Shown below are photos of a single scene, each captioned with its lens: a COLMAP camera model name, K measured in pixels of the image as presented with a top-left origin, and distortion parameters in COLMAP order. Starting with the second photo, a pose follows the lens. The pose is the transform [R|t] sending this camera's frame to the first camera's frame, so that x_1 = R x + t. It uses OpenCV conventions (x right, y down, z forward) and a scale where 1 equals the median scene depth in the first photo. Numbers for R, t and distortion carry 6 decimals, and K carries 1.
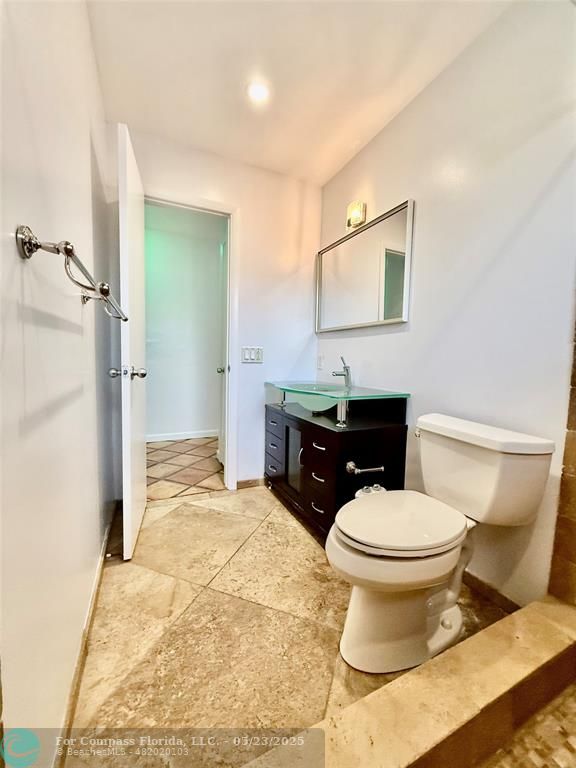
lens RADIAL K [[305.8, 0, 289.7], [0, 305.8, 382.0], [0, 0, 1]] dist [0.000137, -0.000014]
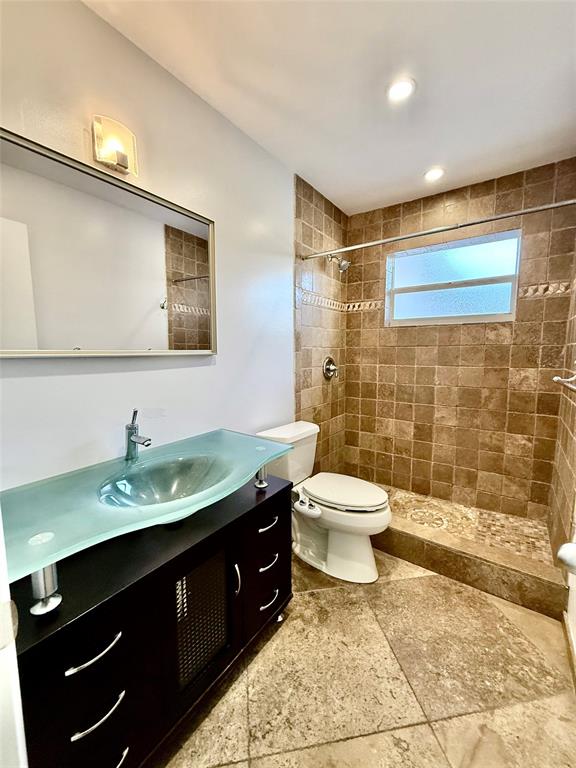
lens RADIAL K [[305.8, 0, 288.0], [0, 305.8, 383.3], [0, 0, 1]] dist [0.000137, -0.000014]
pose [[-0.485813, -0.120512, 0.865715, -0.714368], [0.052964, 0.984571, 0.166779, -0.339384], [-0.872457, 0.126875, -0.471934, 1.673433]]
